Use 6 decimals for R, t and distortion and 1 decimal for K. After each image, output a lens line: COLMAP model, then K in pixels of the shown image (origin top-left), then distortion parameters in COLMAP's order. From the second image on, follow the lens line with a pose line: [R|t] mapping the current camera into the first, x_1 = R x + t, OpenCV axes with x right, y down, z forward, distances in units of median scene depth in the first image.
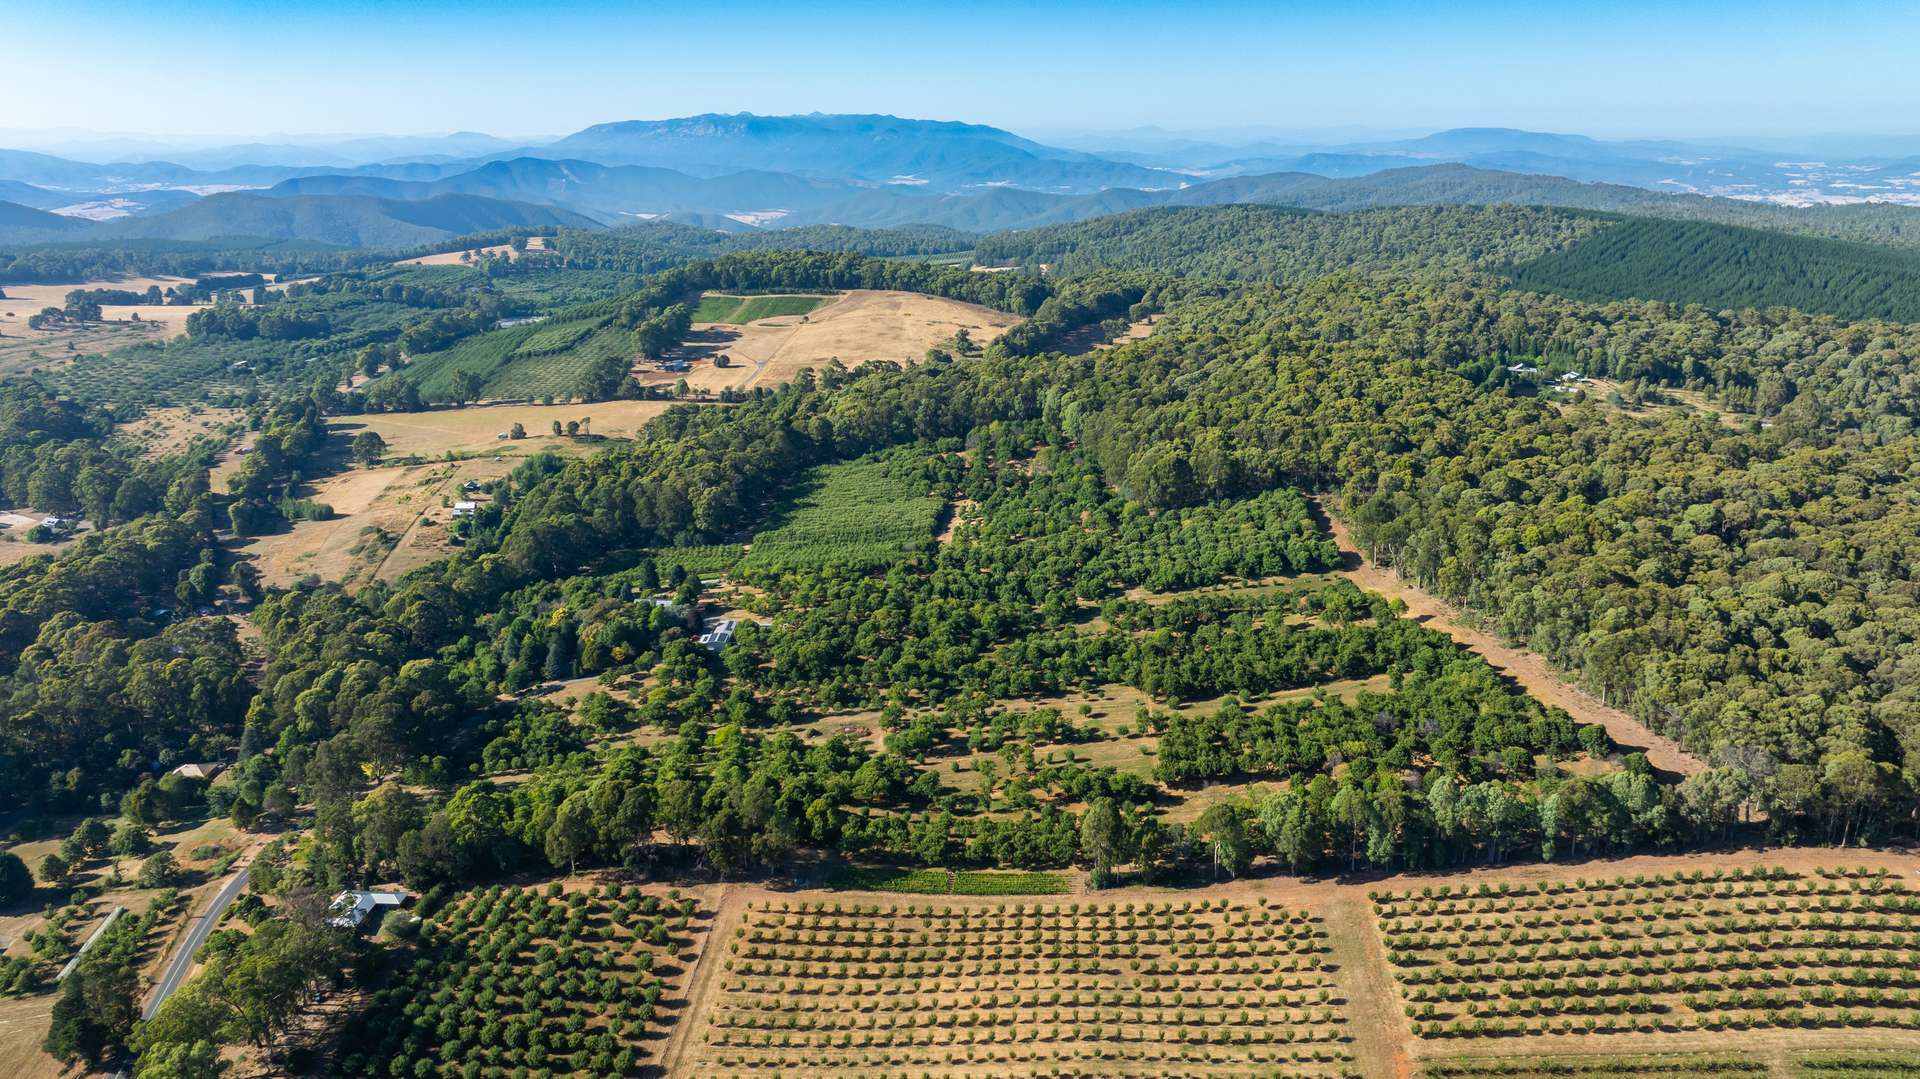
lens RADIAL K [[1390.8, 0, 959.4], [0, 1390.8, 540.0], [0, 0, 1]] dist [-0.021136, 0.028737]
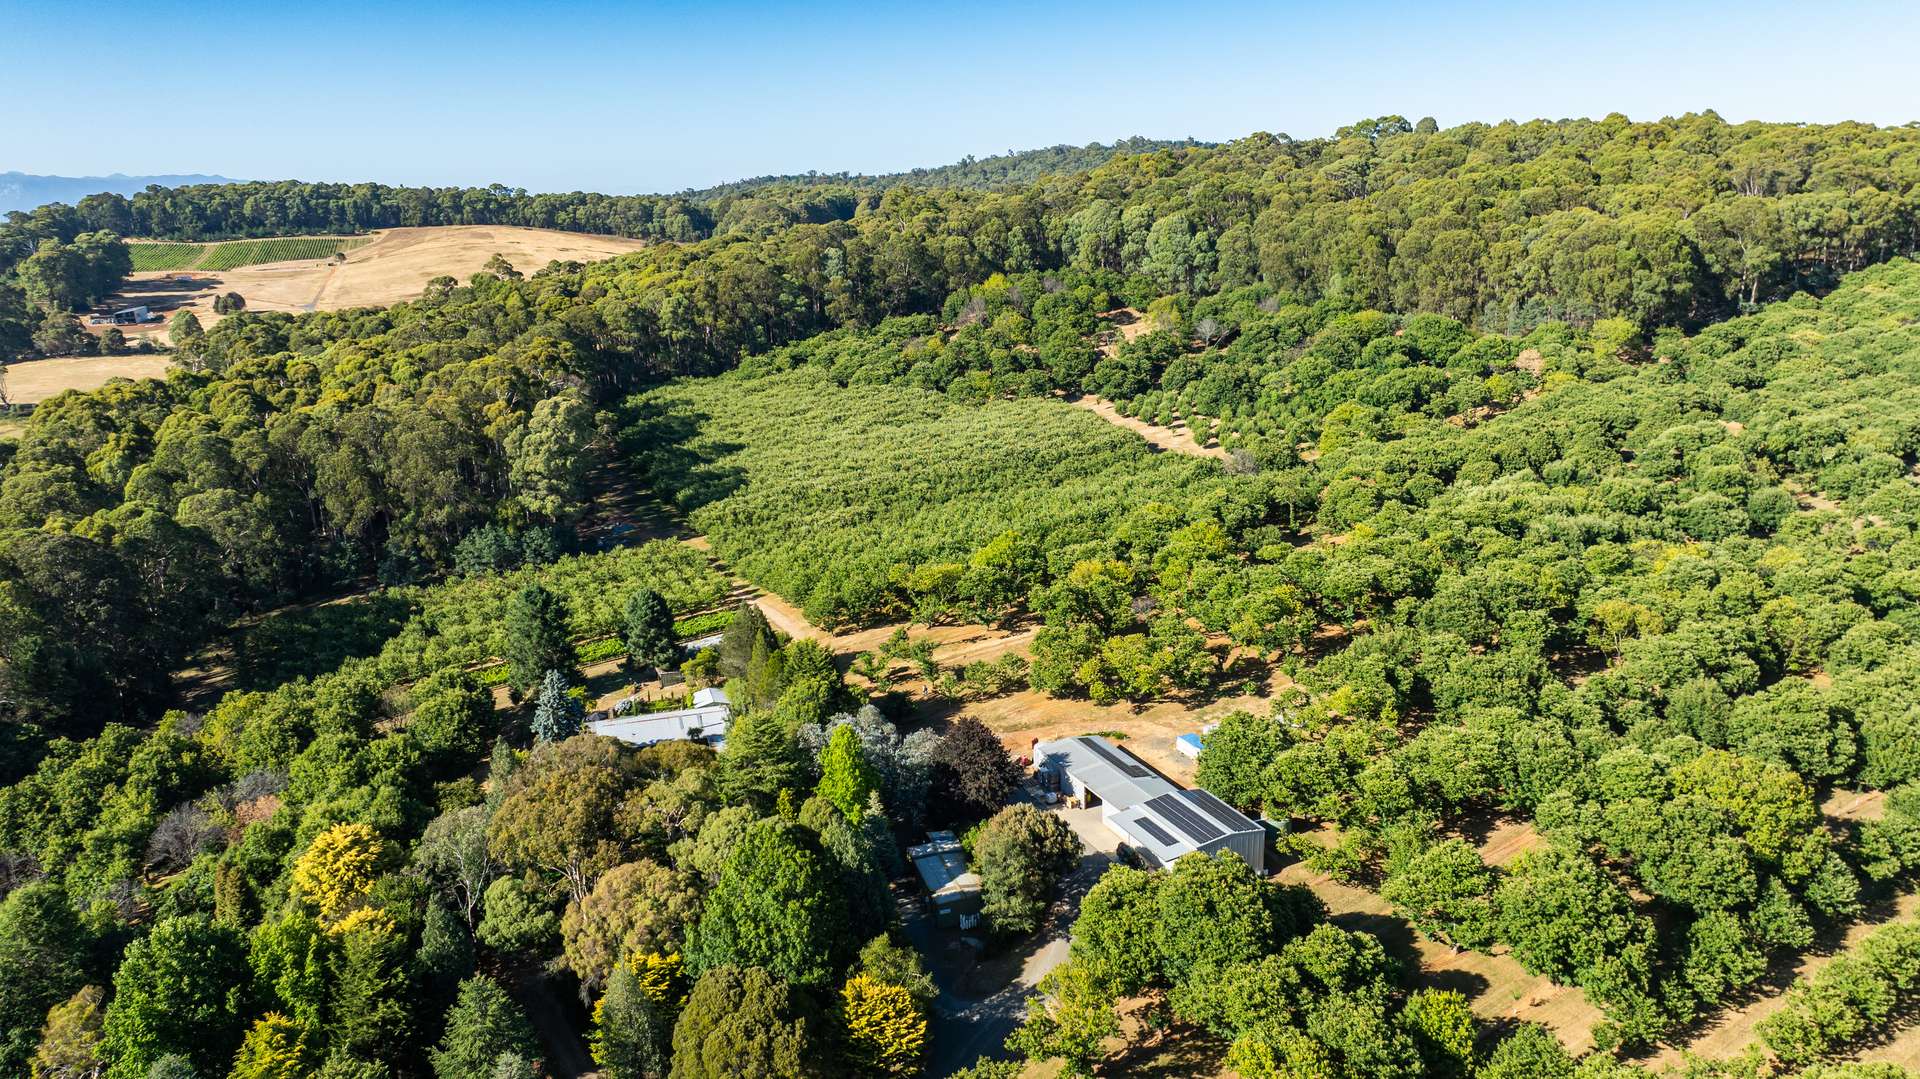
lens RADIAL K [[1390.8, 0, 961.0], [0, 1390.8, 538.5], [0, 0, 1]] dist [-0.021136, 0.028737]
pose [[0.903499, -0.119364, 0.411632, -0.180216], [0.138597, 0.990202, -0.017074, 0.014575], [-0.405561, 0.072478, 0.911190, 0.483729]]
